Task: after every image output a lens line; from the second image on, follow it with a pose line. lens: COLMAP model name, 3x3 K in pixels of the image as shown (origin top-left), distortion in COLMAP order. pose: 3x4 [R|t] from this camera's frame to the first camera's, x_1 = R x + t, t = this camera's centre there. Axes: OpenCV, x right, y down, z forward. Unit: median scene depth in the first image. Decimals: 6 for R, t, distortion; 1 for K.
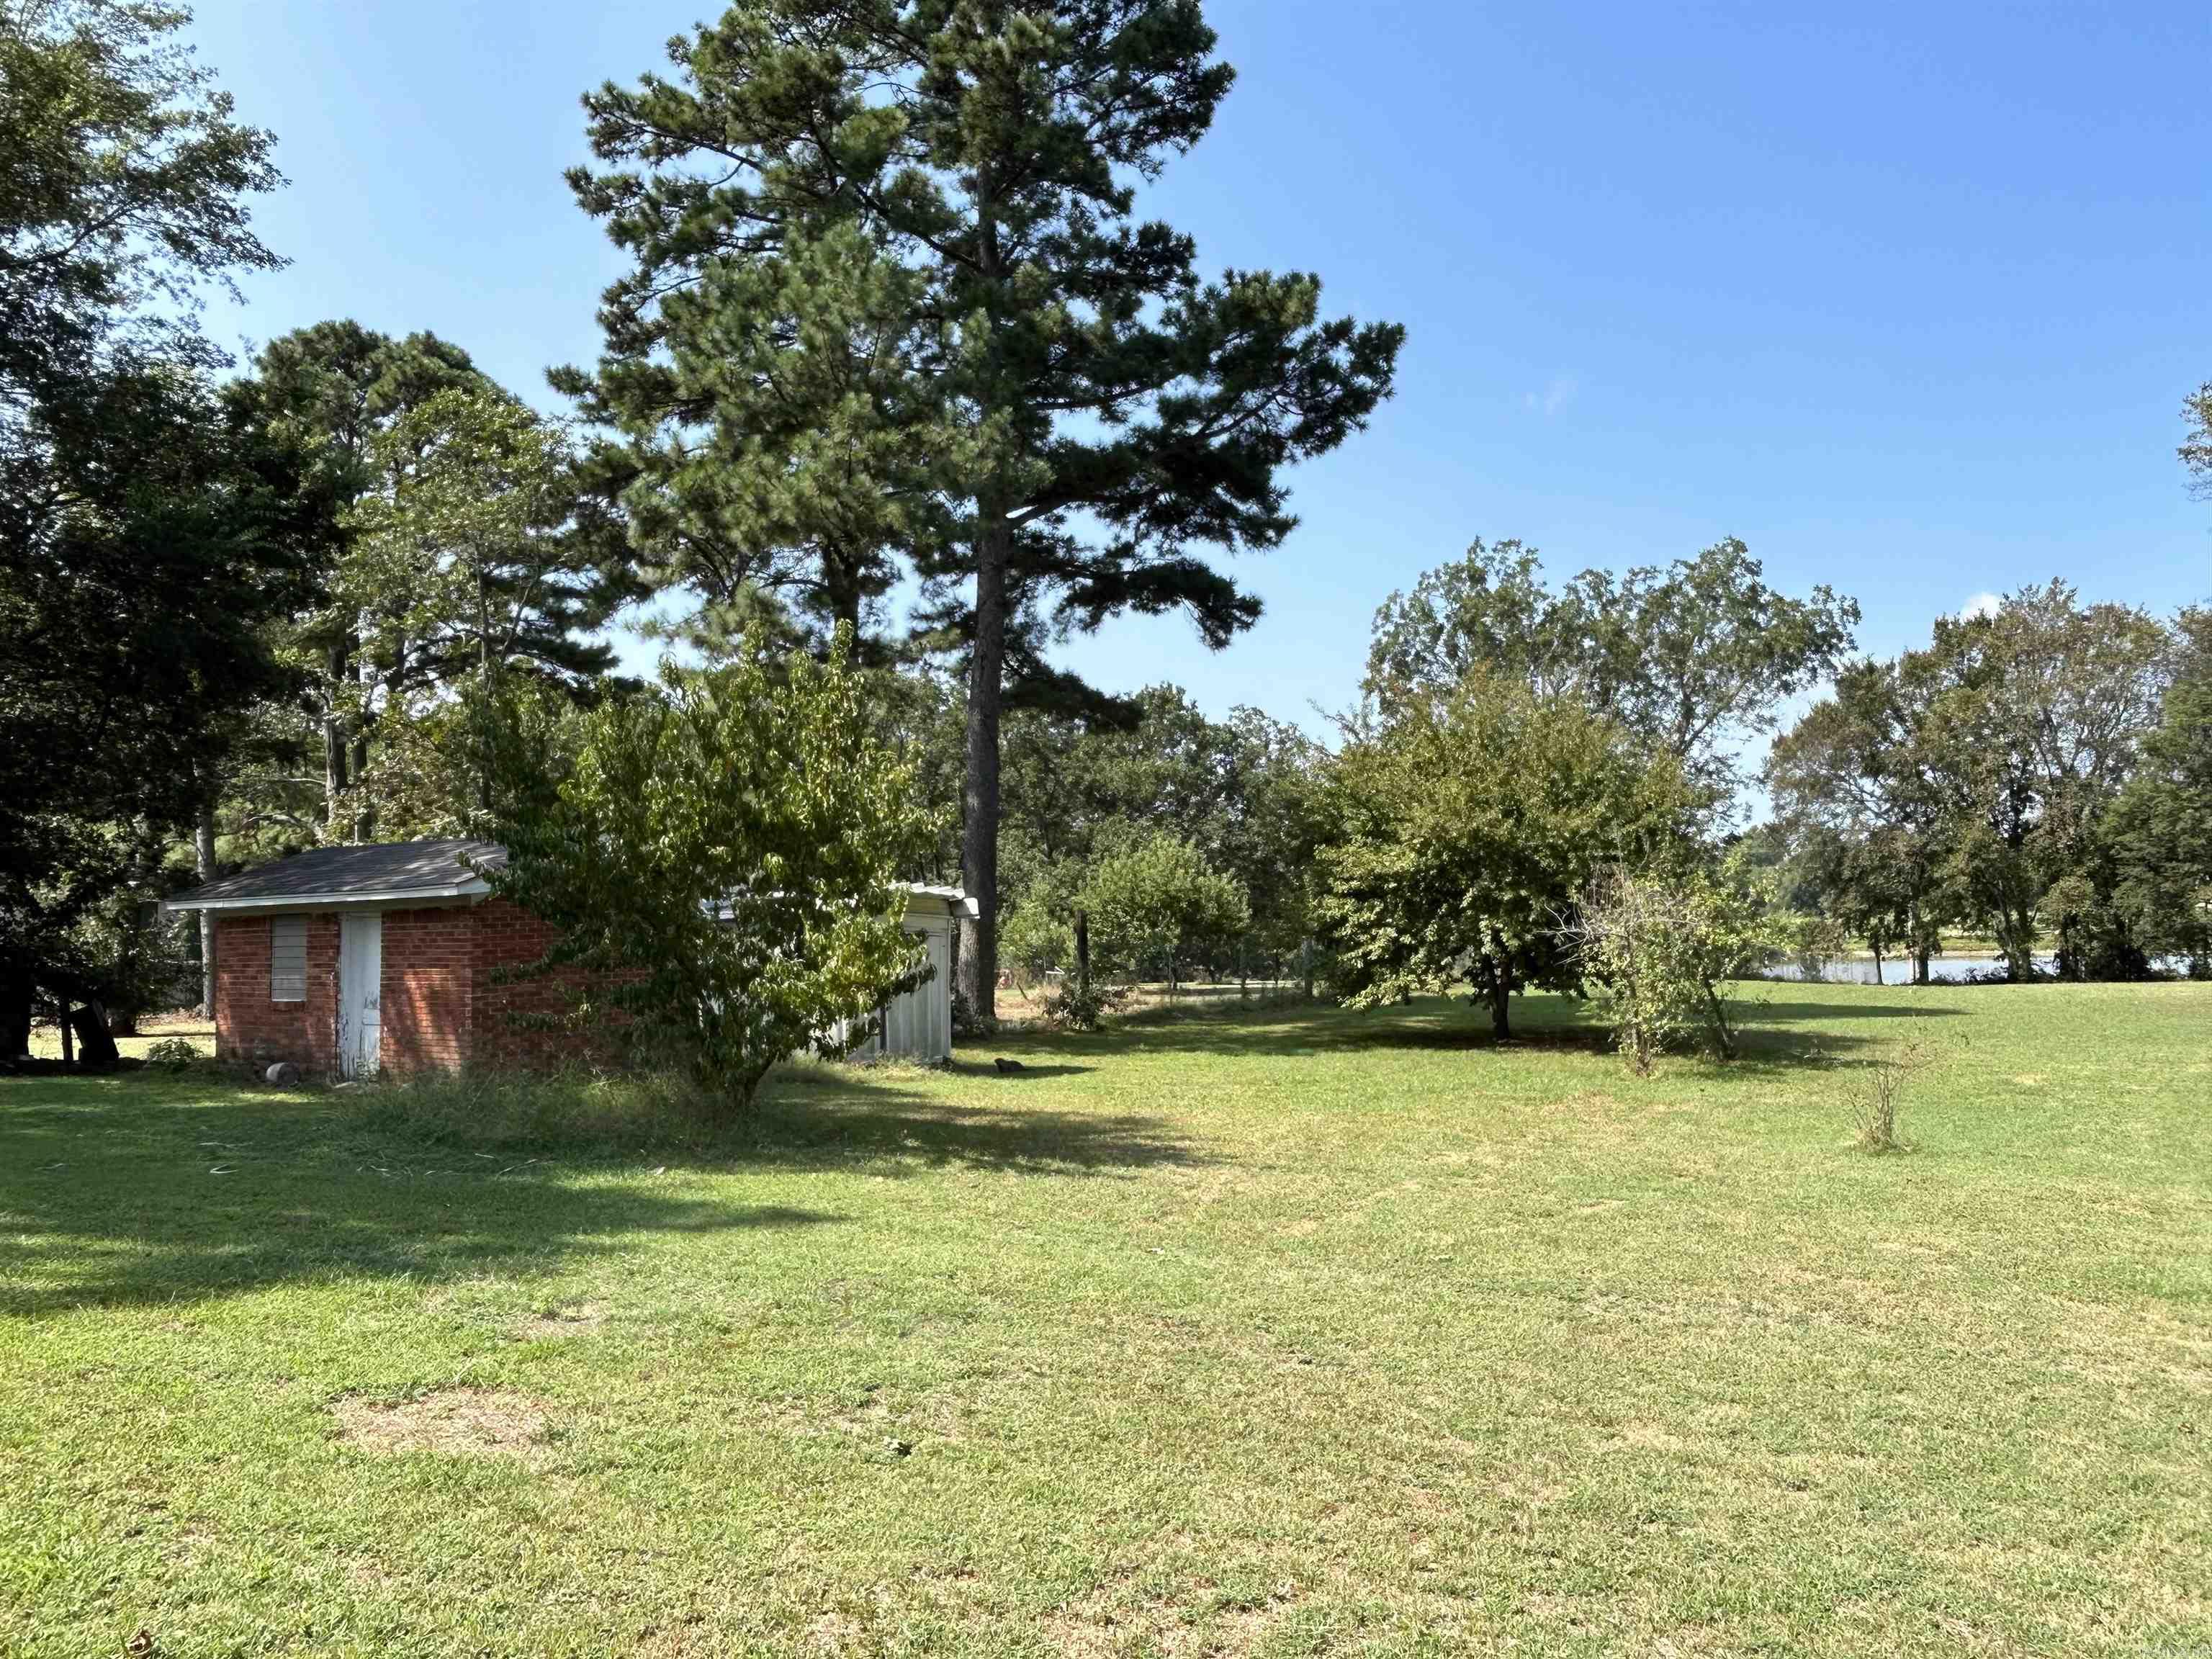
lens RADIAL K [[1662.7, 0, 1138.4], [0, 1662.7, 820.1], [0, 0, 1]] dist [0.012096, -0.021761]
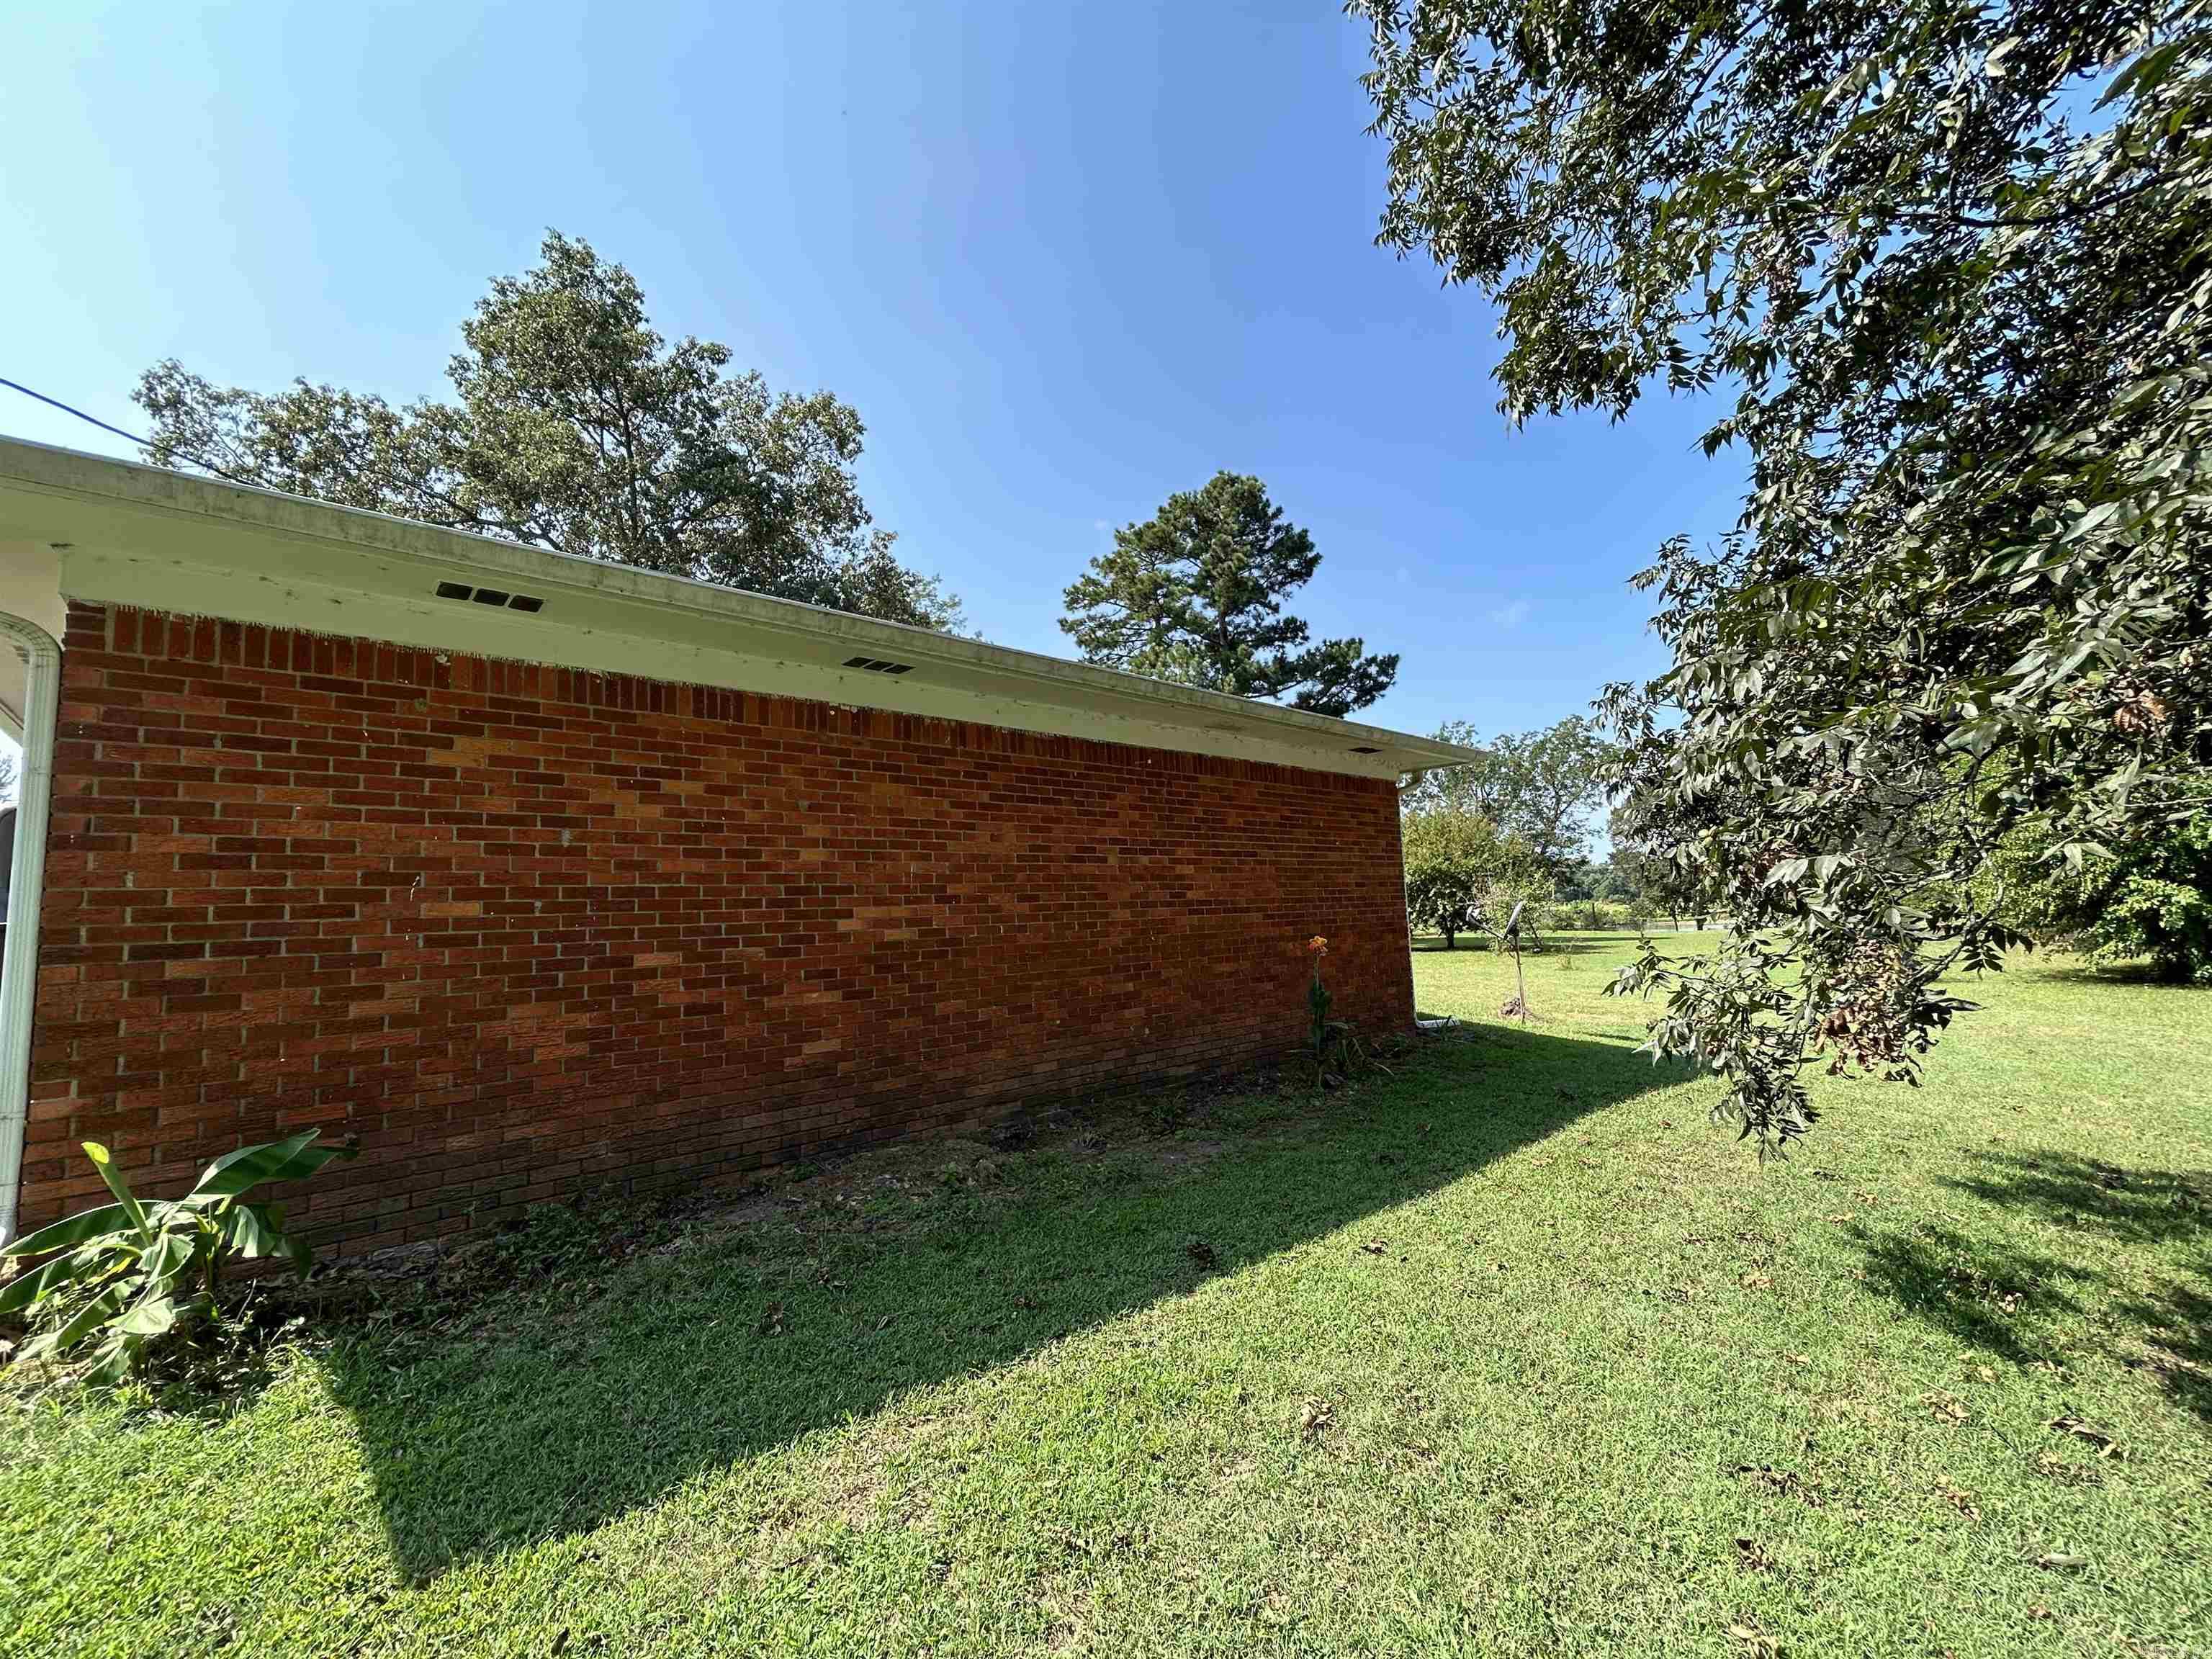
lens RADIAL K [[898.2, 0, 1111.6], [0, 898.2, 820.6], [0, 0, 1]] dist [0.001247, -0.000706]
pose [[0.984379, -0.039109, -0.171666, -0.035973], [0.031330, 0.998366, -0.047794, -0.009942], [0.173255, 0.041669, 0.983995, -0.339230]]
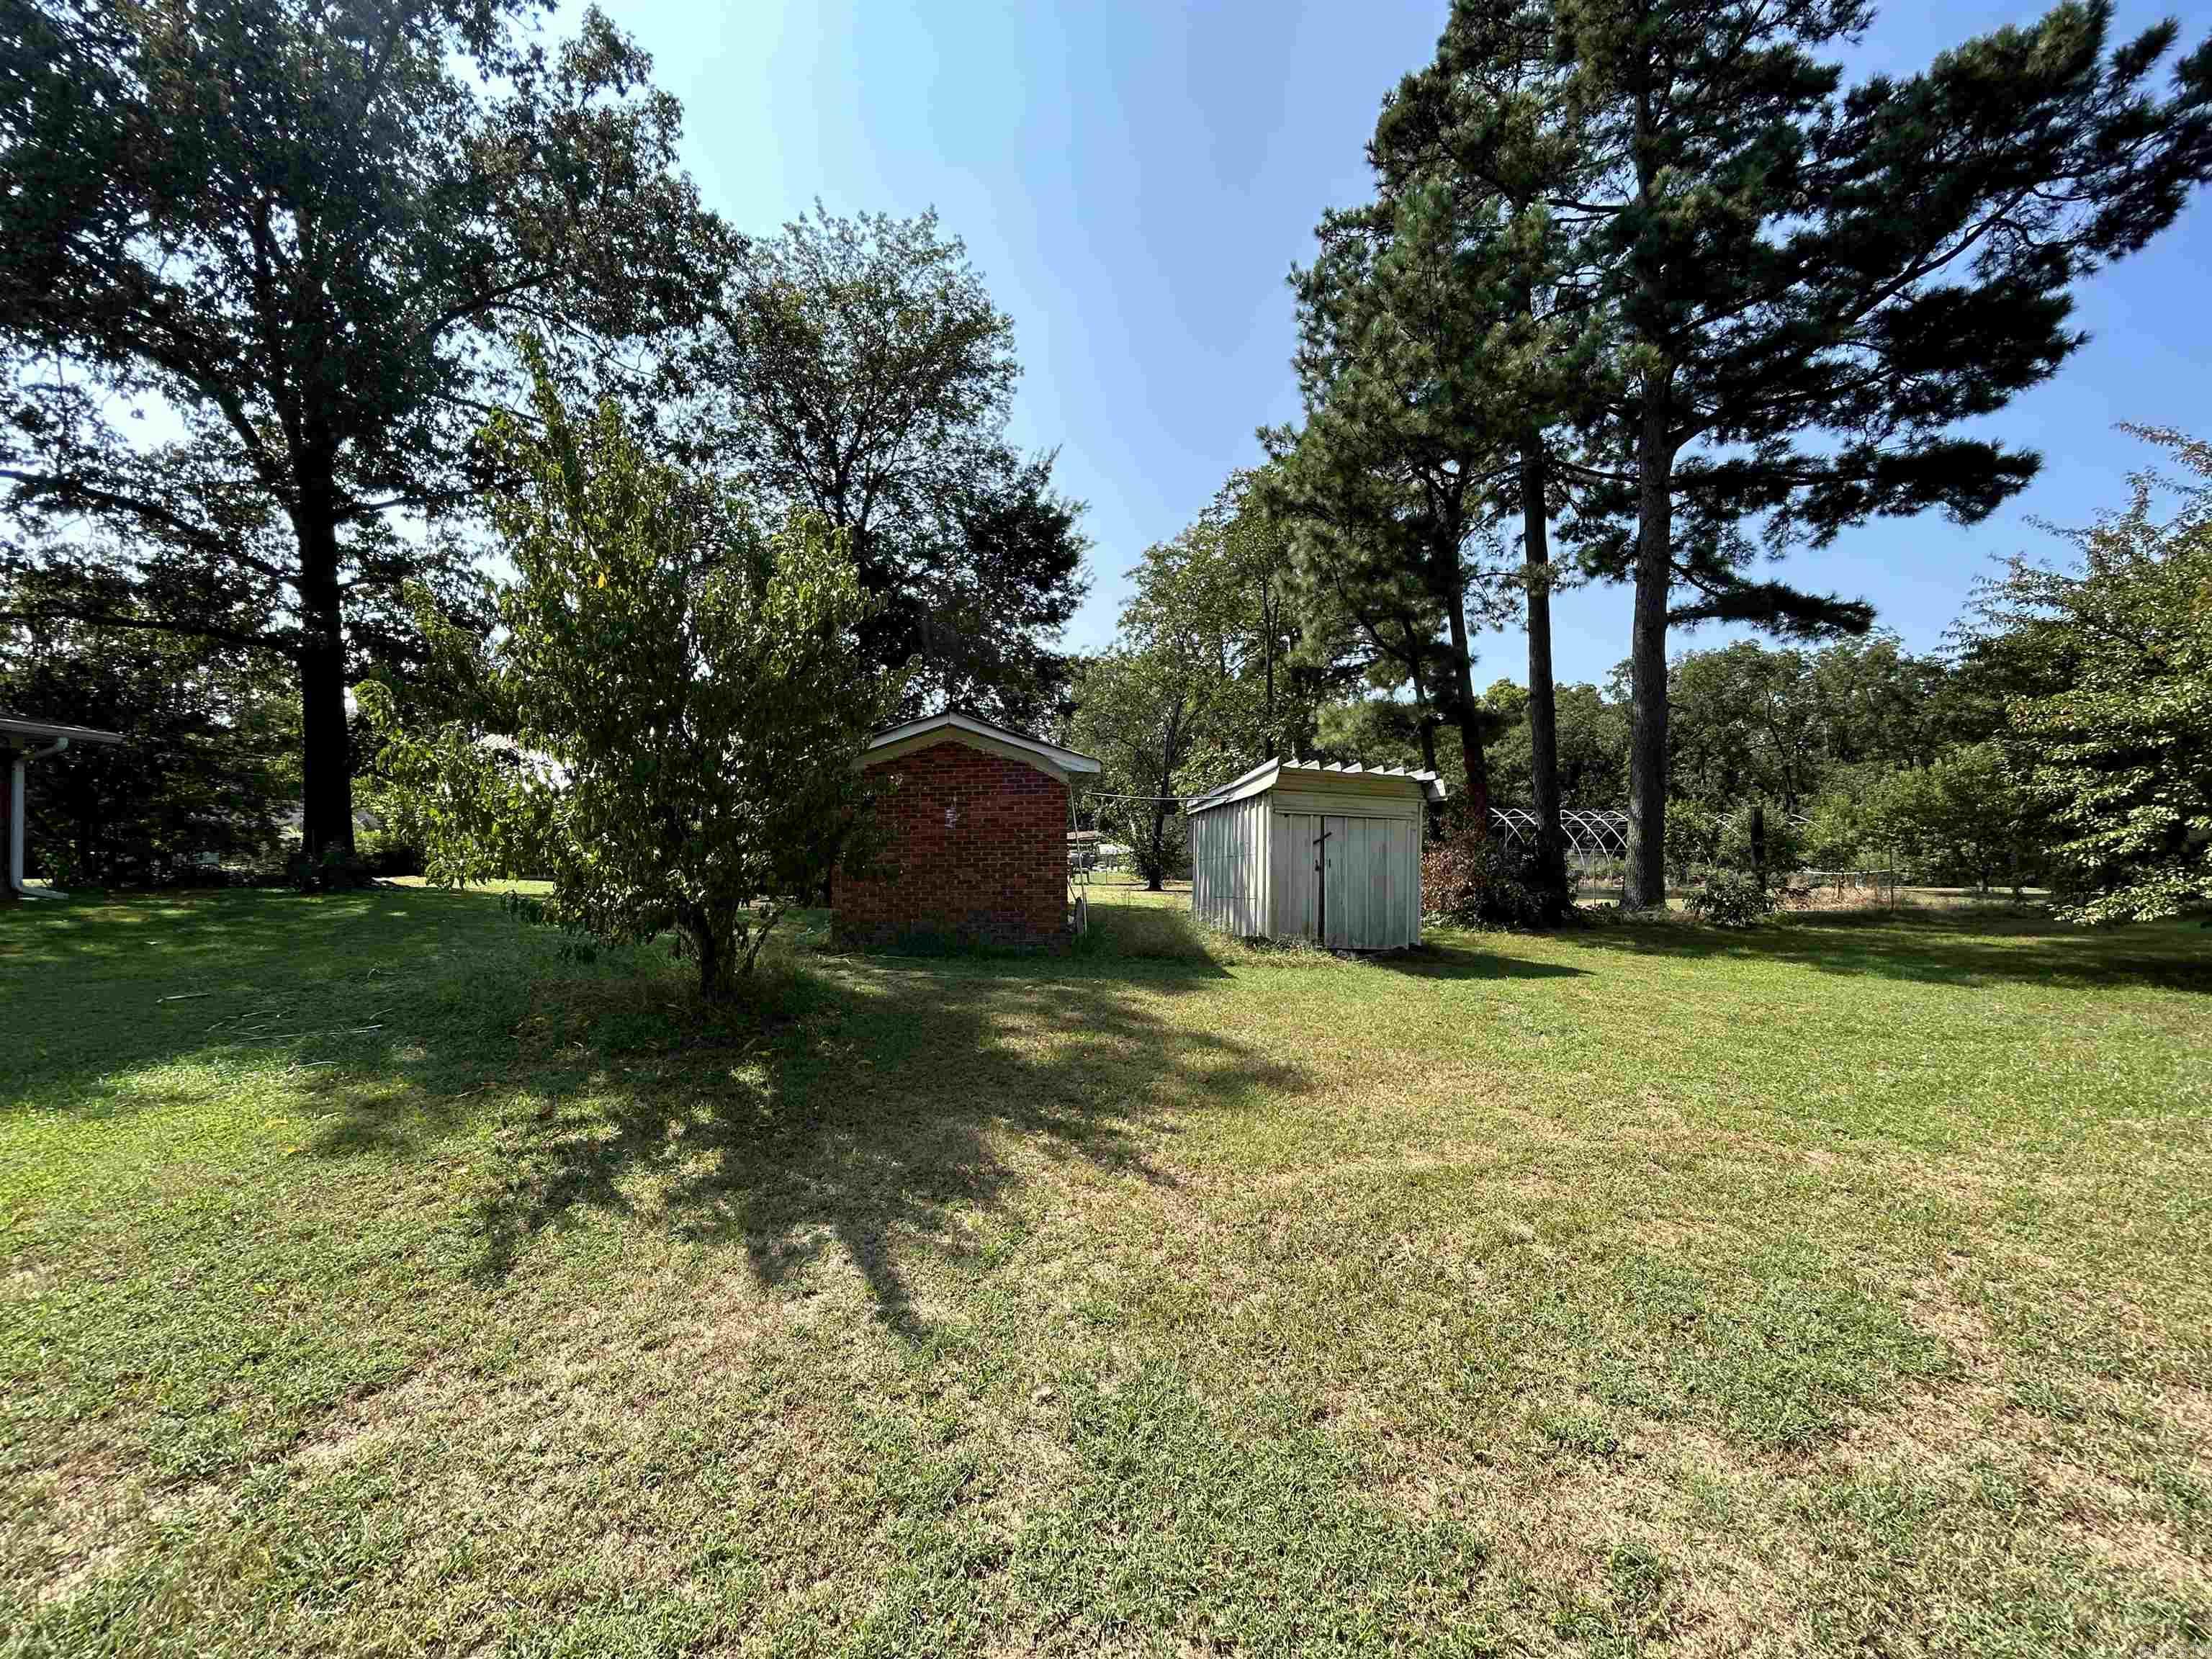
lens RADIAL K [[898.2, 0, 1092.6], [0, 898.2, 830.5], [0, 0, 1]] dist [0.001247, -0.000706]
pose [[0.670976, -0.005022, -0.741462, 0.098340], [0.041790, 0.998644, 0.031053, 0.034263], [0.740301, -0.051822, 0.670275, 0.332178]]
